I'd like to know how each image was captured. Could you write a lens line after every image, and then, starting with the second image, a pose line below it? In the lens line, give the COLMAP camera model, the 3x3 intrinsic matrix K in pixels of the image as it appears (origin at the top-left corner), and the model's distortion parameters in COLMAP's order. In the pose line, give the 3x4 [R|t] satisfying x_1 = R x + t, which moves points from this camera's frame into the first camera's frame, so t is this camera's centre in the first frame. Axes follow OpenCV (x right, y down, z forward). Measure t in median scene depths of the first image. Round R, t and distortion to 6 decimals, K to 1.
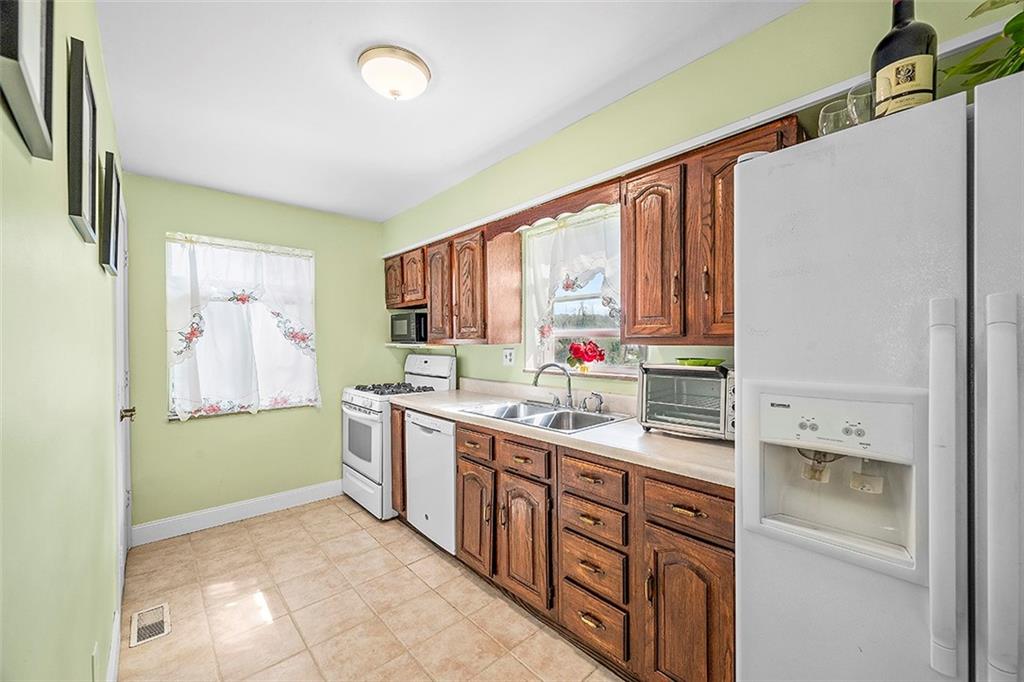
lens RADIAL K [[405.0, 0, 512.0], [0, 405.0, 341.0], [0, 0, 1]] dist [0.000960, -0.000025]
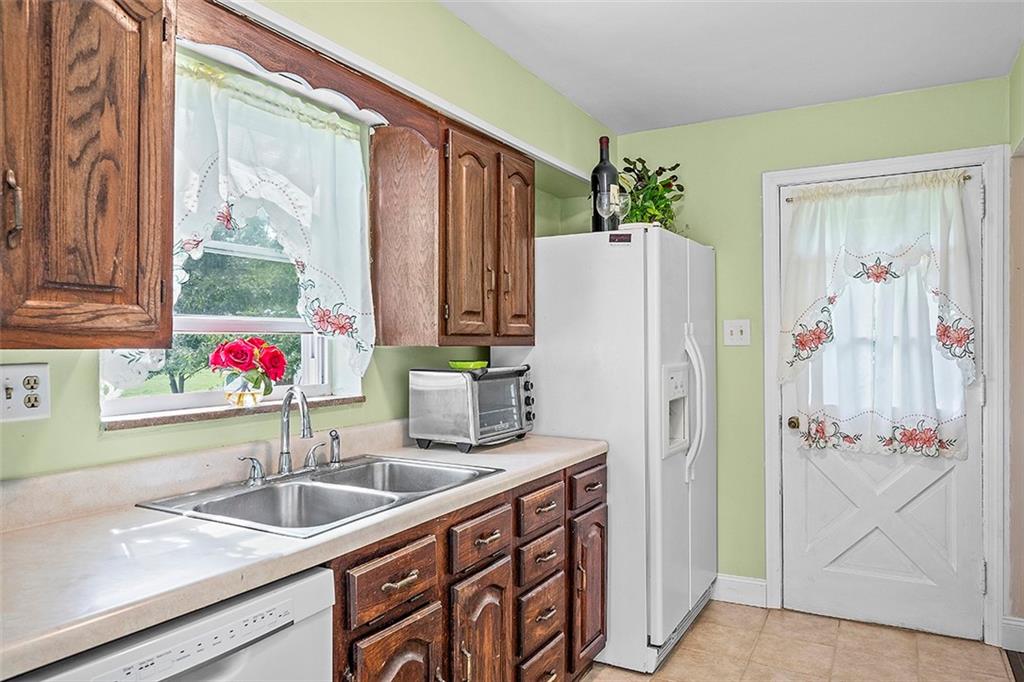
lens RADIAL K [[681.3, 0, 512.0], [0, 681.3, 341.0], [0, 0, 1]] dist [0.000603, 0.000084]
pose [[-0.319216, 0.006685, 0.947658, -0.638151], [0.001020, 0.999977, -0.006711, 0.005707], [-0.947681, -0.001176, -0.319216, 0.873667]]
